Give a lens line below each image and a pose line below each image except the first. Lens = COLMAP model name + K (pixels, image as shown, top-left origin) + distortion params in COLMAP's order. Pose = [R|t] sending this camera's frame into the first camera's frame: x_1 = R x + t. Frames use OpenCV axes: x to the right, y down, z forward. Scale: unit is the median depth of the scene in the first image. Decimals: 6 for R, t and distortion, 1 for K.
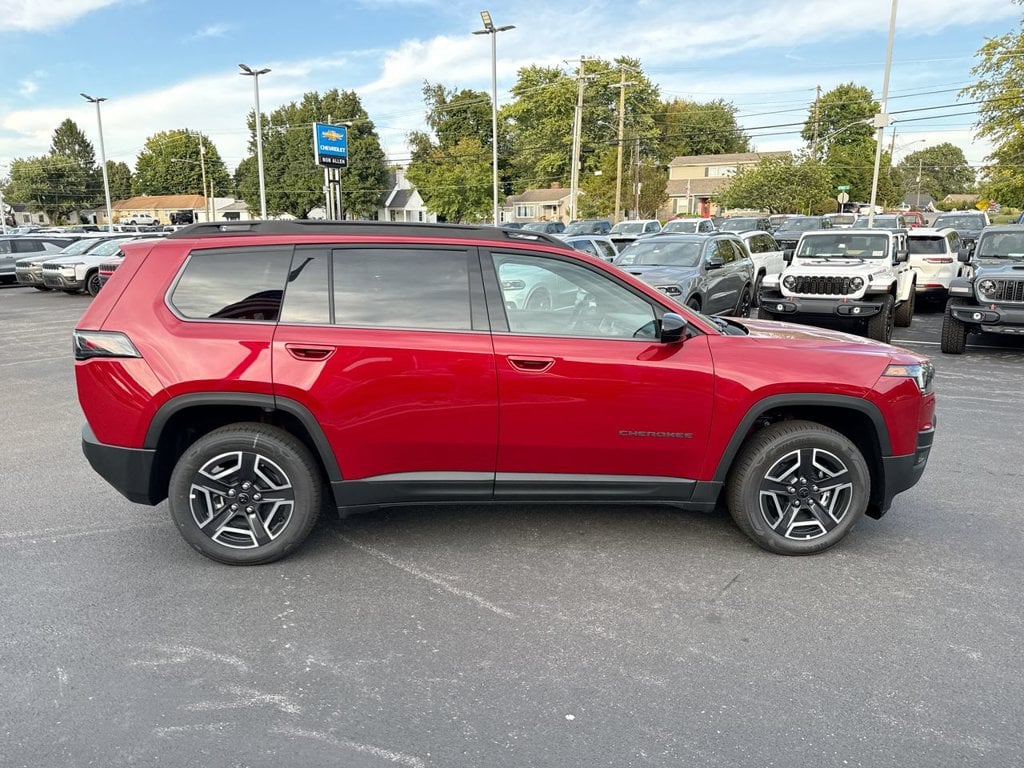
lens RADIAL K [[705.9, 0, 507.3], [0, 705.9, 402.3], [0, 0, 1]] dist [0.066972, -0.109732]
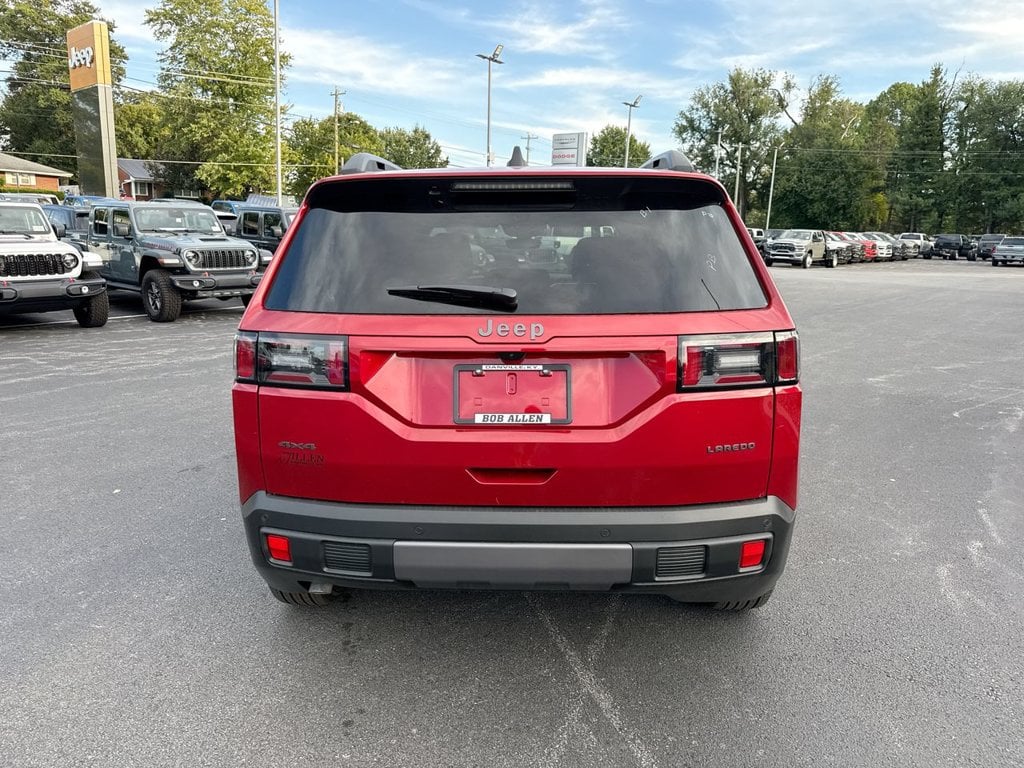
lens RADIAL K [[717.3, 0, 507.1], [0, 717.3, 383.0], [0, 0, 1]] dist [0.013302, -0.027757]
pose [[0.112644, -0.205316, 0.972192, -1.084397], [0.208685, 0.961485, 0.178875, -0.191102], [-0.971474, 0.182733, 0.151152, 1.042211]]
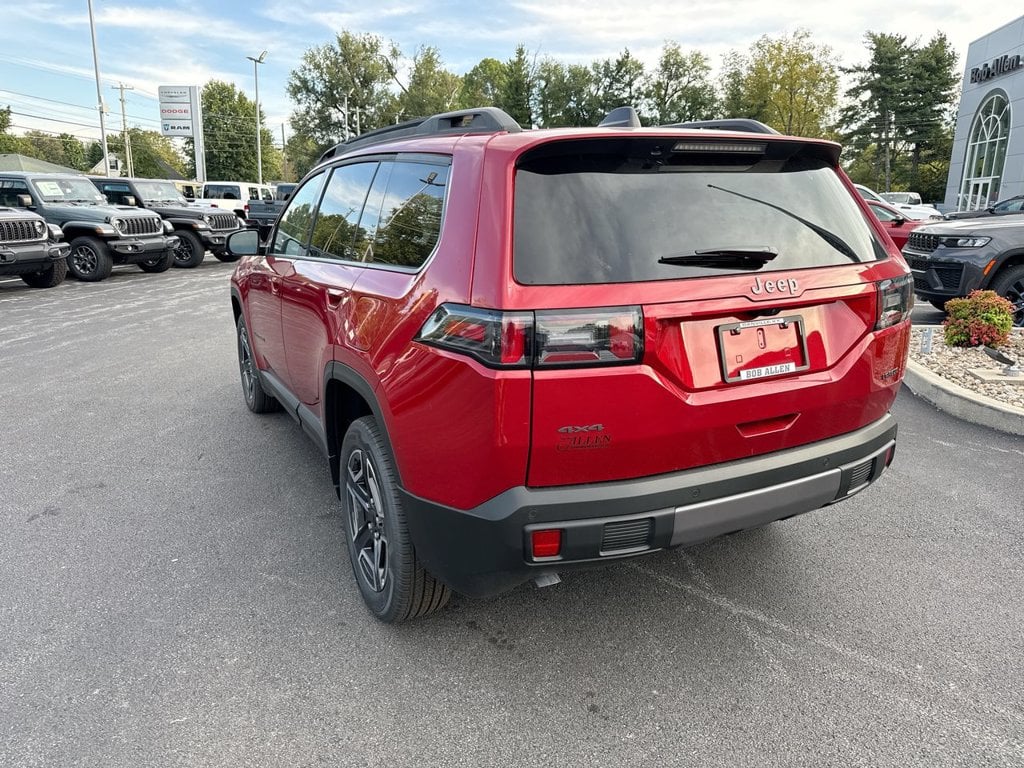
lens RADIAL K [[717.3, 0, 507.1], [0, 717.3, 383.0], [0, 0, 1]] dist [0.013302, -0.027757]
pose [[-0.384427, -0.232194, 0.893477, -1.008339], [0.198746, 0.924339, 0.325726, -0.280619], [-0.901508, 0.302793, -0.309193, 1.458861]]
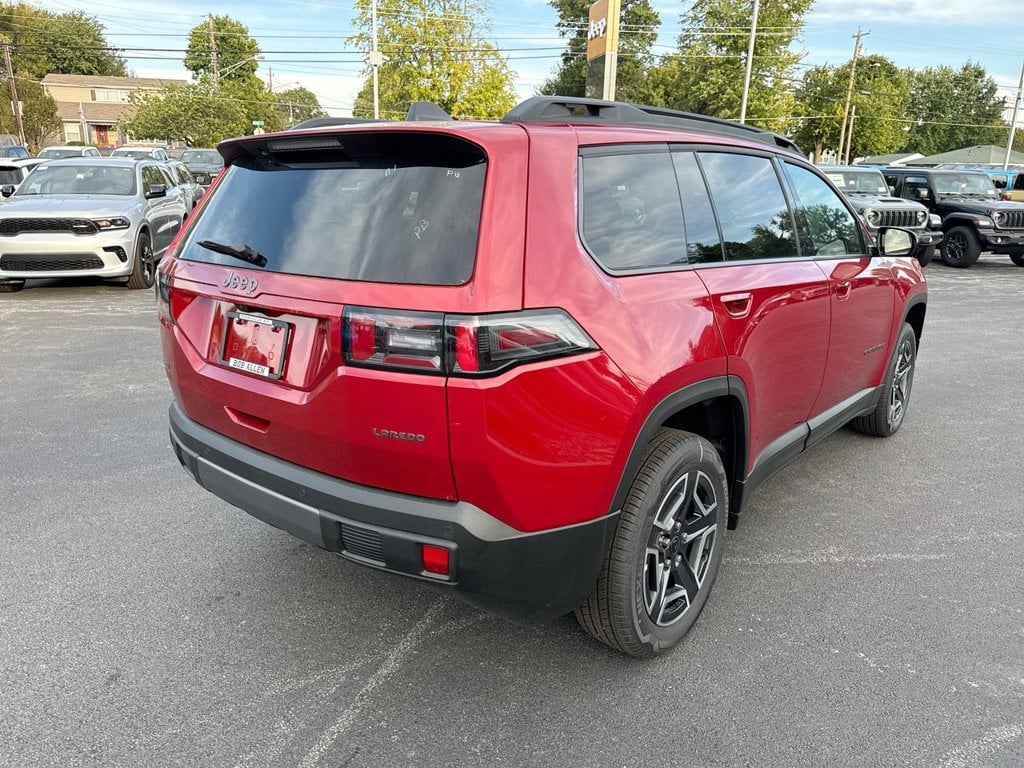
lens RADIAL K [[717.3, 0, 507.1], [0, 717.3, 383.0], [0, 0, 1]] dist [0.013302, -0.027757]
pose [[0.699680, -0.186162, 0.689776, -0.844024], [0.147178, 0.982306, 0.115821, -0.099462], [-0.699132, 0.020483, 0.714699, 0.600214]]
